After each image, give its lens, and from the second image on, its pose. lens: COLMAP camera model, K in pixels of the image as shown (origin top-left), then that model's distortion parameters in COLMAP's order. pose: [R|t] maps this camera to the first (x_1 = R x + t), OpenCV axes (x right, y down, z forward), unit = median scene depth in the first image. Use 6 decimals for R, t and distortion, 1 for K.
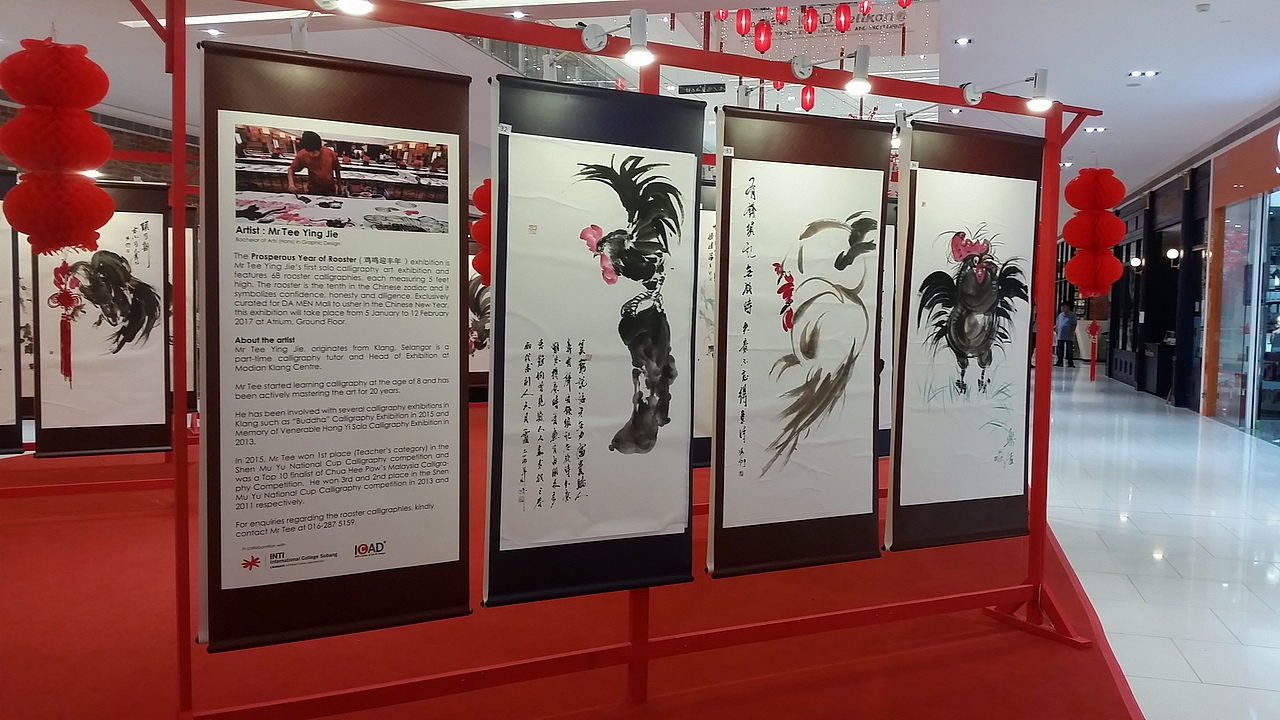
lens RADIAL K [[1098.4, 0, 689.8], [0, 1098.4, 358.6], [0, 0, 1]] dist [0.119064, -0.225333]
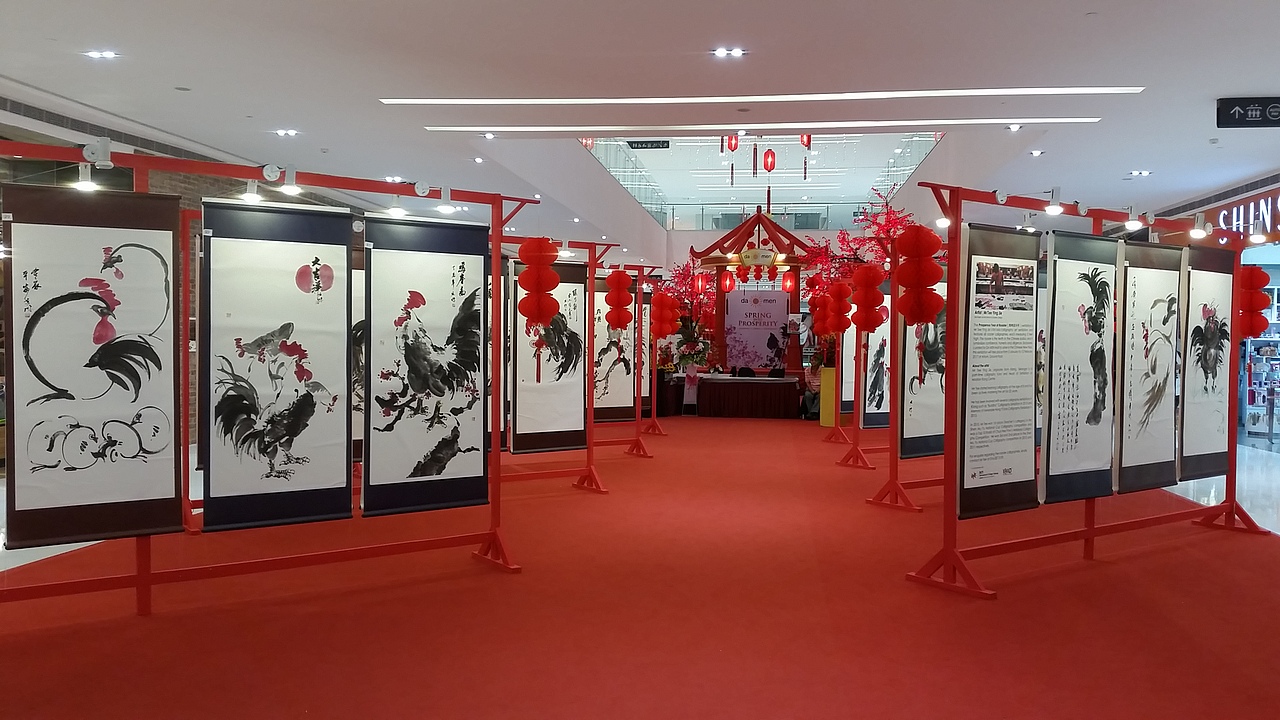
lens RADIAL K [[1098.4, 0, 686.6], [0, 1098.4, 366.8], [0, 0, 1]] dist [0.119064, -0.225333]
pose [[0.988017, -0.011085, 0.153948, -1.153111], [0.014517, 0.999670, -0.021192, 0.019192], [-0.153662, 0.023173, 0.987852, -0.864164]]
